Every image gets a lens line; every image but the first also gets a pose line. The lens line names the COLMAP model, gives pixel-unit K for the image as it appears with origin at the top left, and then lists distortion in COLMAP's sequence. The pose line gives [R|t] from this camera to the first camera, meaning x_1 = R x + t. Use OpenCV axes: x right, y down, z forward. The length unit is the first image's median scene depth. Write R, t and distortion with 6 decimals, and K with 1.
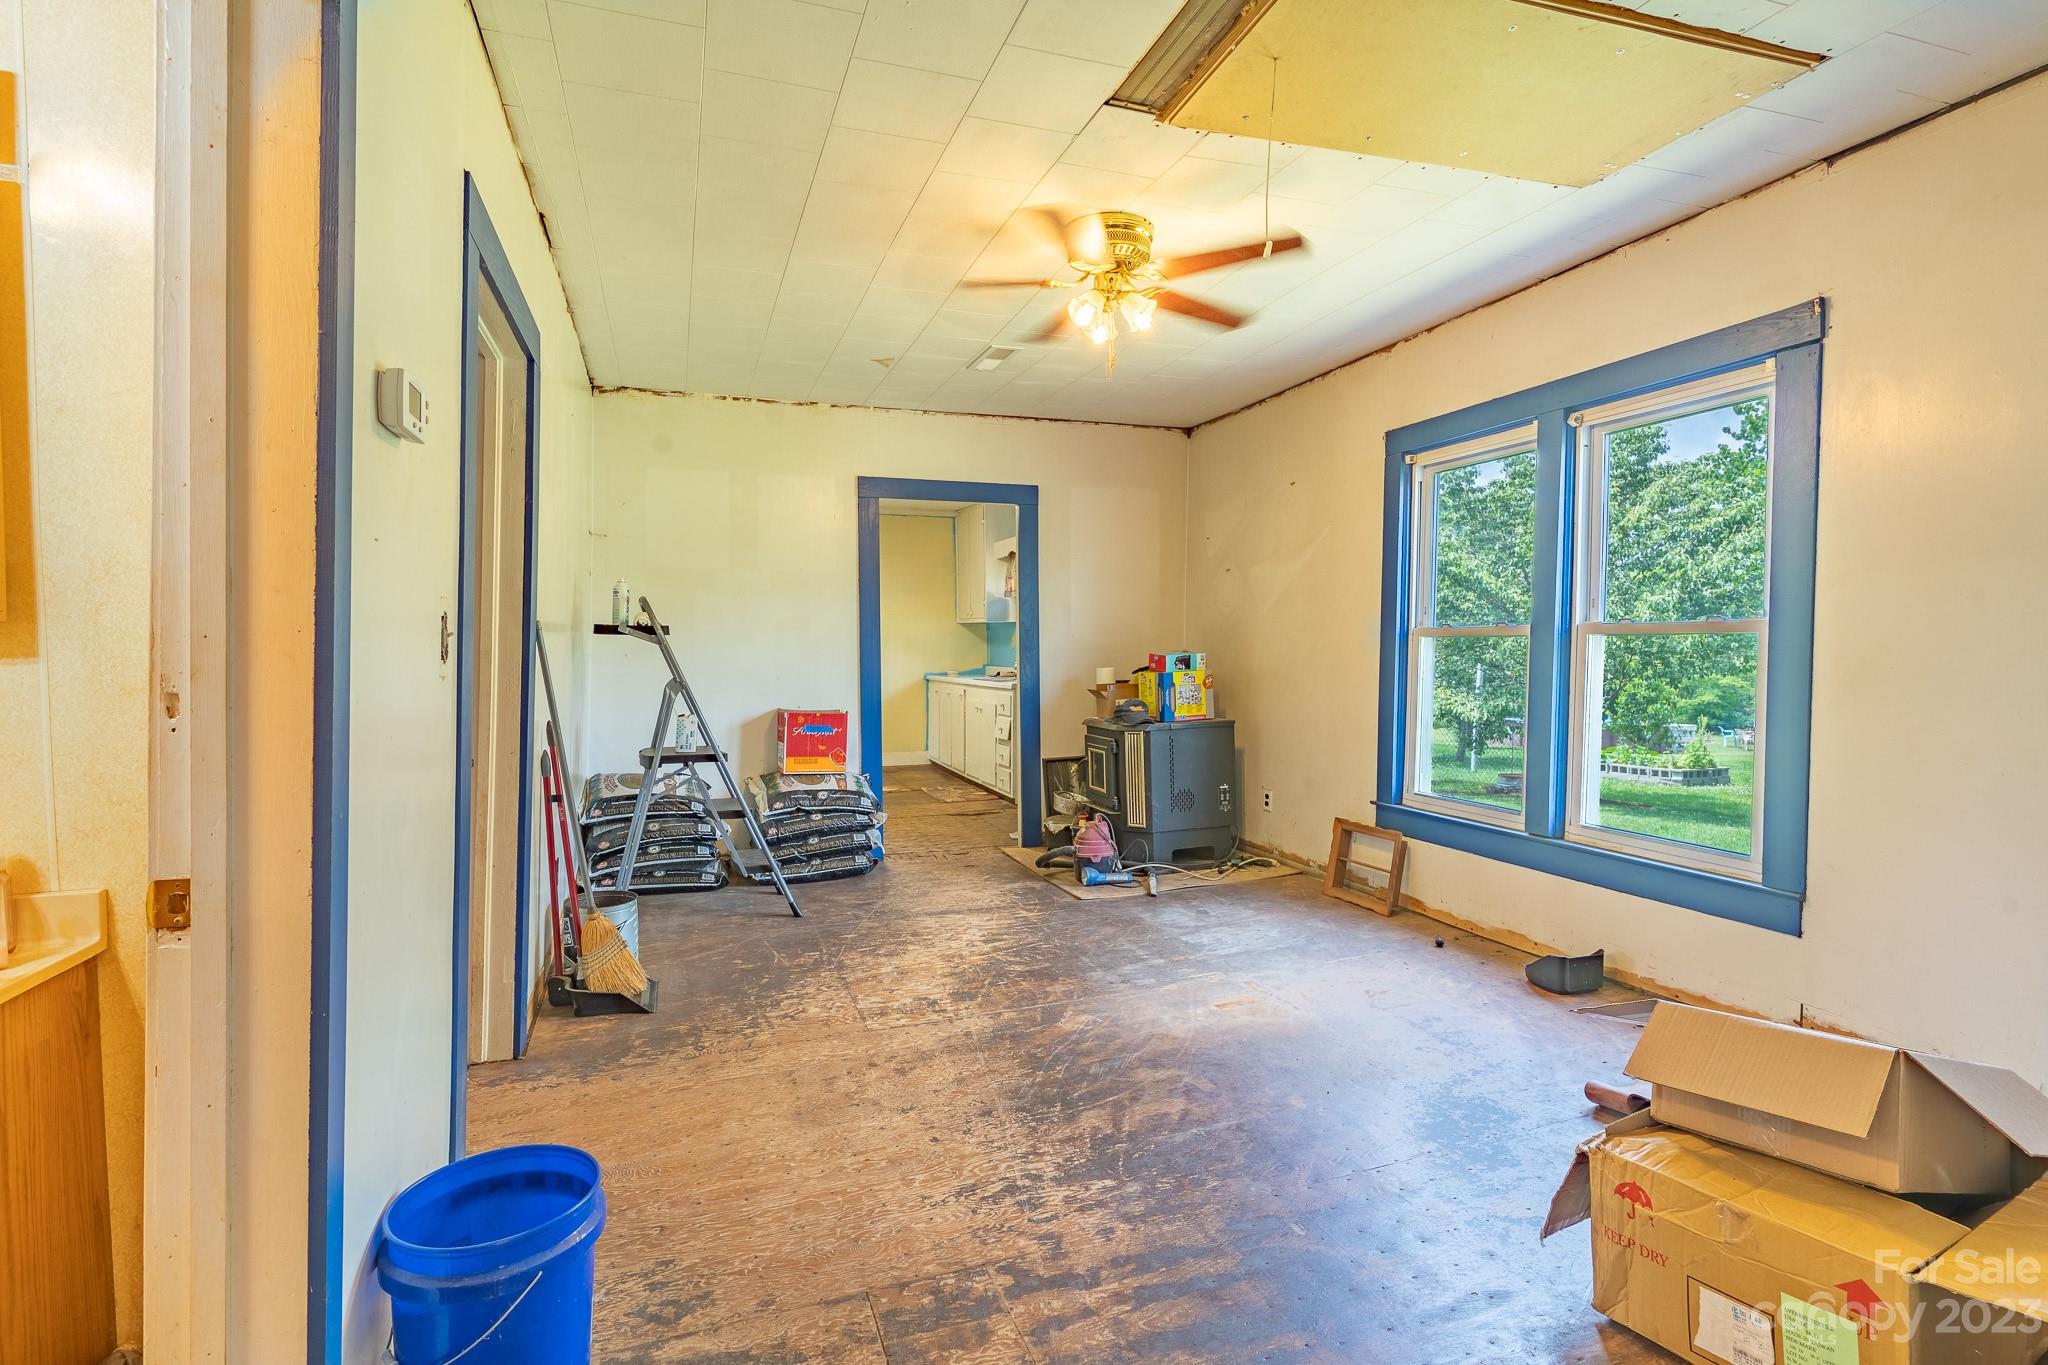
lens RADIAL K [[1003.0, 0, 1009.6], [0, 1003.0, 676.1], [0, 0, 1]] dist [0.002259, -0.001030]
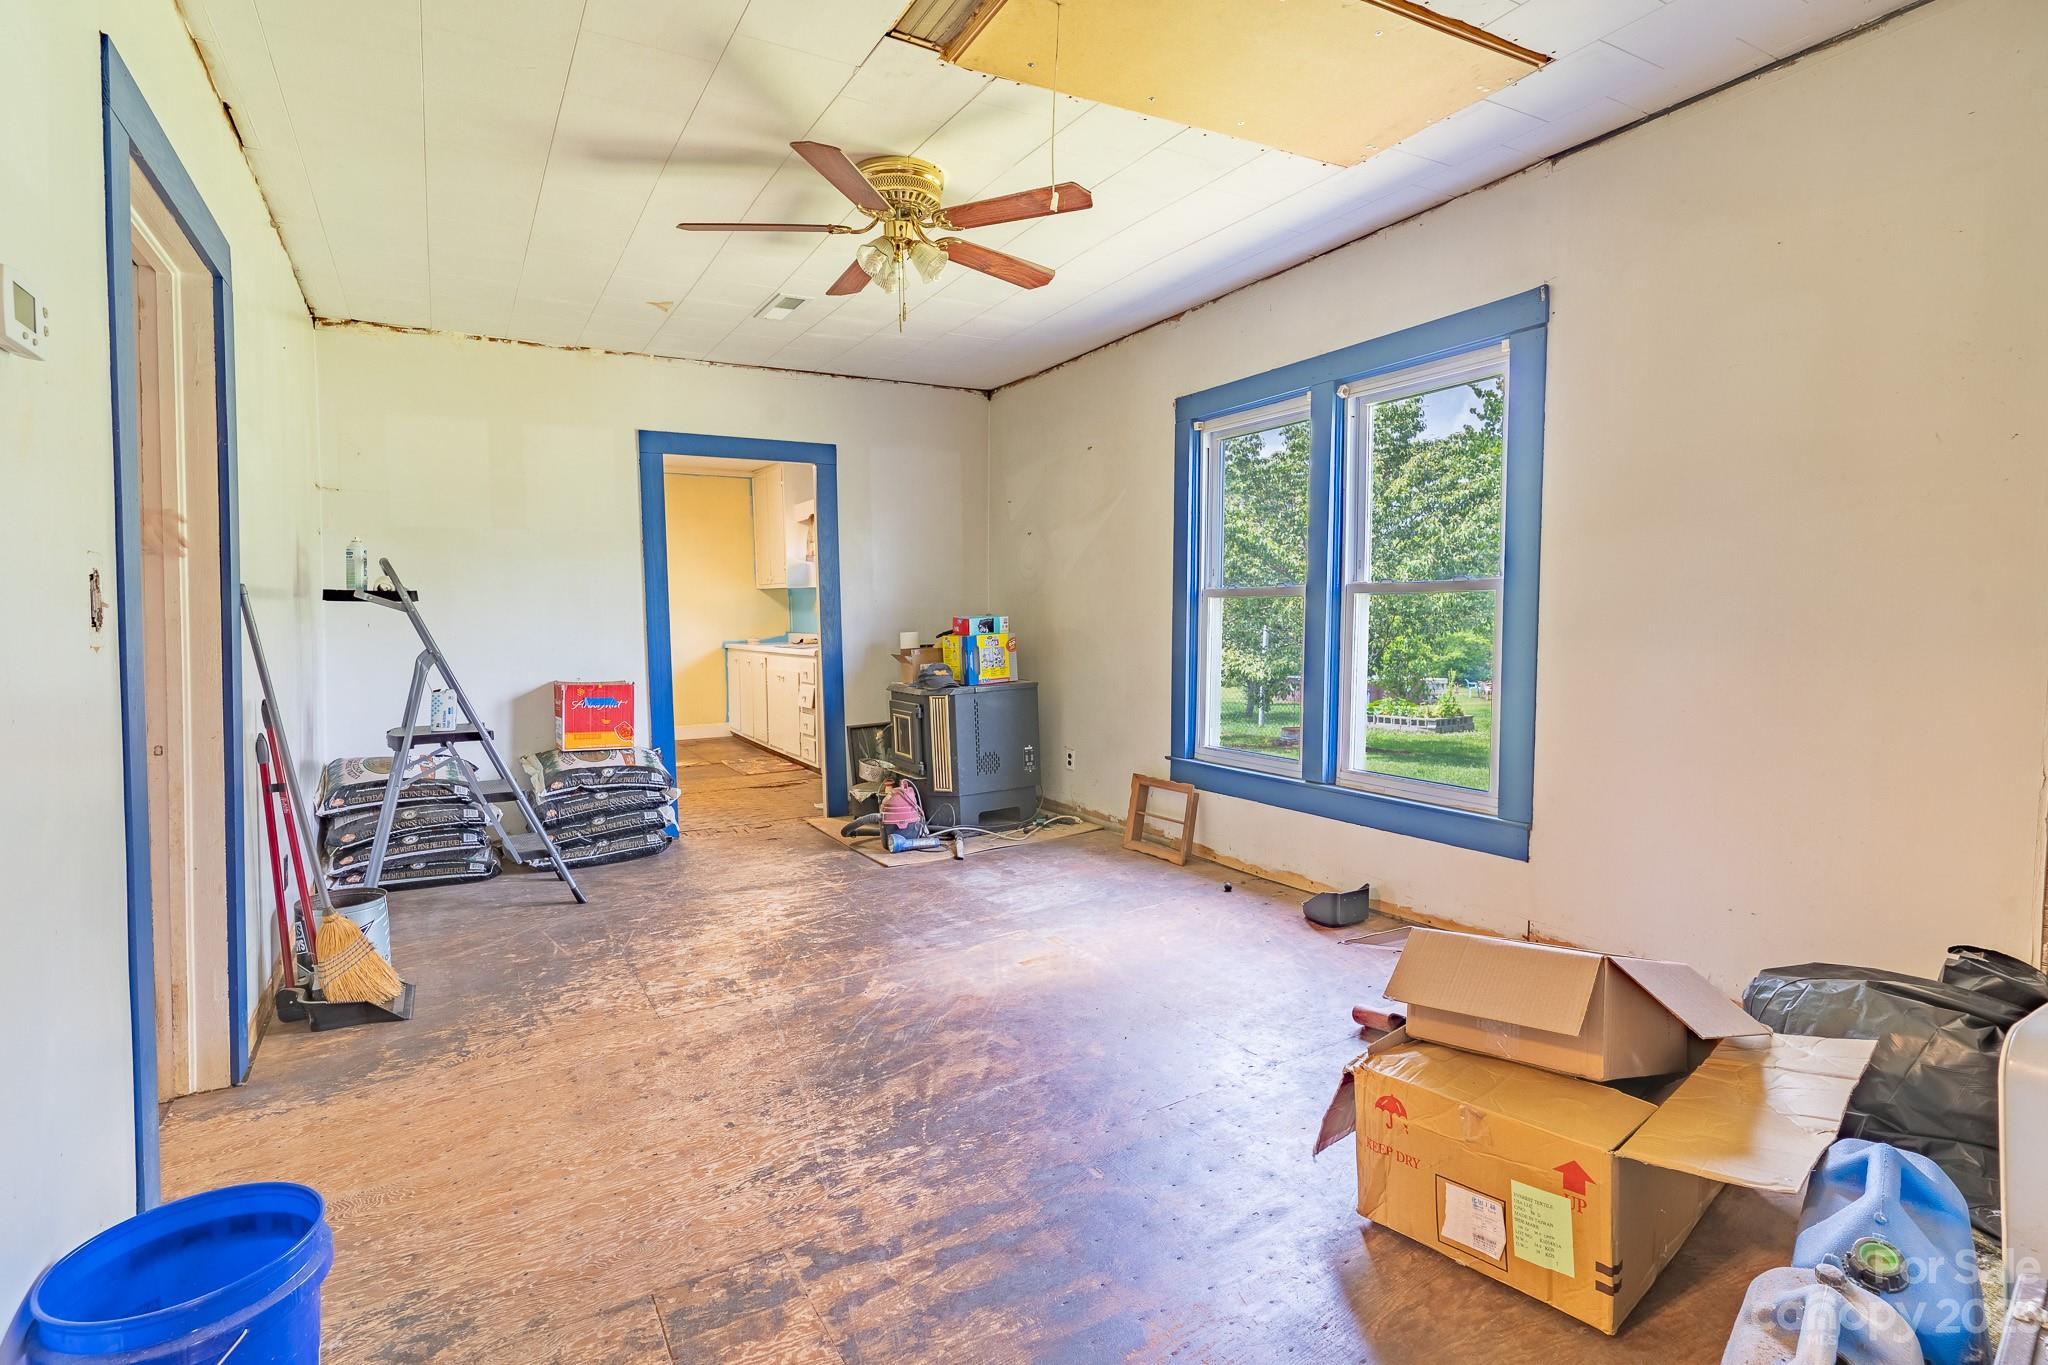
lens RADIAL K [[1003.0, 0, 1021.1], [0, 1003.0, 678.0], [0, 0, 1]] dist [0.002259, -0.001030]
pose [[0.980329, -0.022247, 0.196114, 0.017552], [0.015467, 0.999231, 0.036036, 0.005401], [-0.196765, -0.032294, 0.979919, 0.020183]]
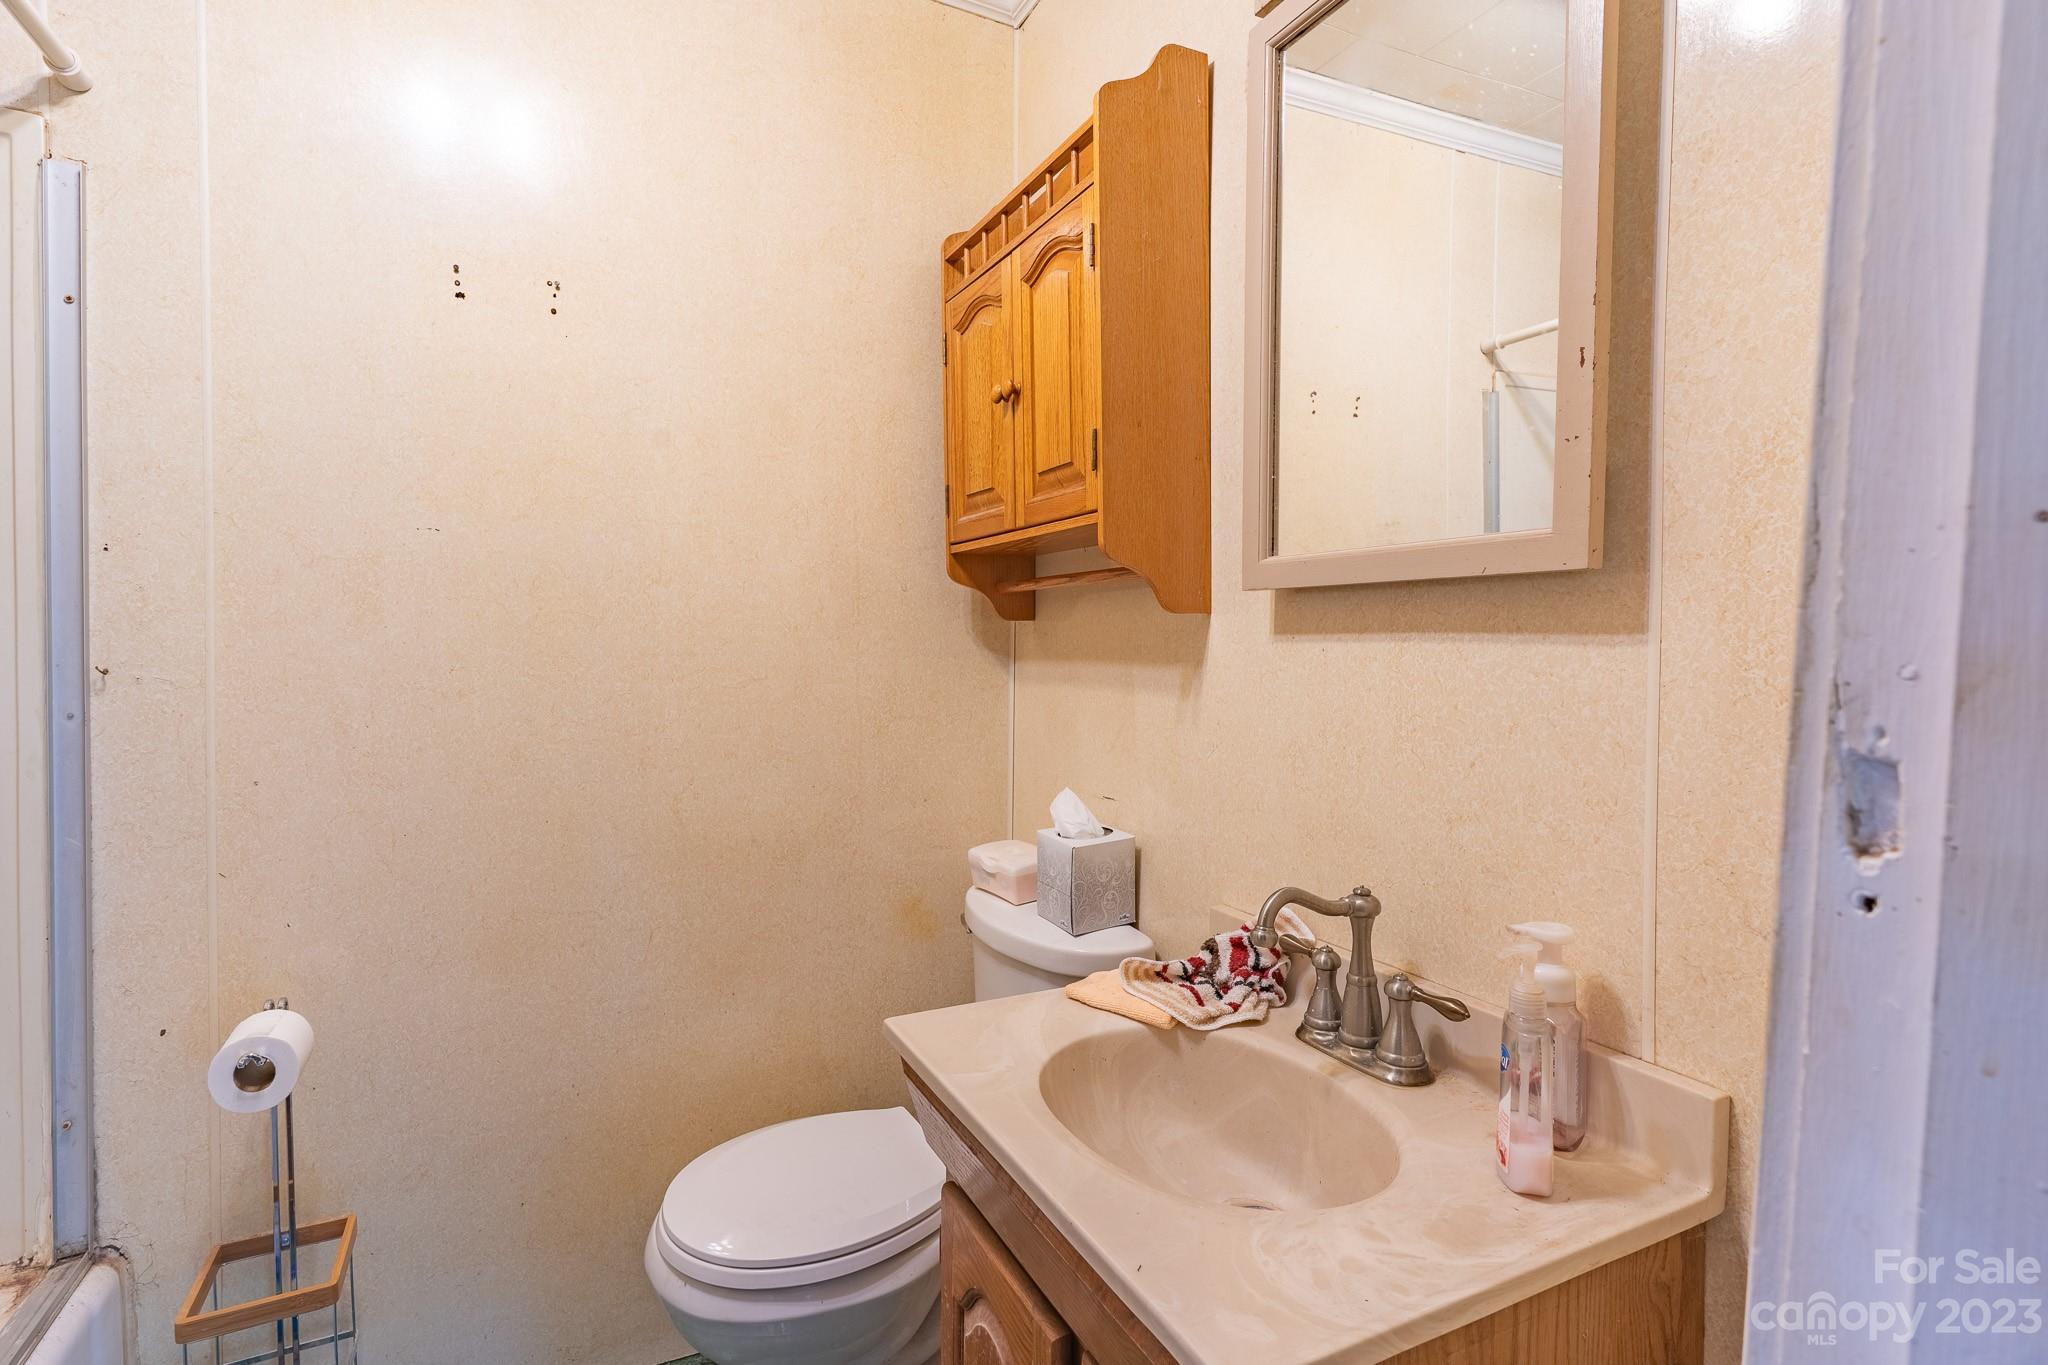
lens RADIAL K [[1003.0, 0, 1016.4], [0, 1003.0, 687.9], [0, 0, 1]] dist [0.002259, -0.001030]
pose [[0.150487, 0.050677, -0.987312, -0.395991], [-0.028117, 0.998501, 0.046966, -0.004055], [0.988212, 0.020693, 0.151686, 0.479684]]
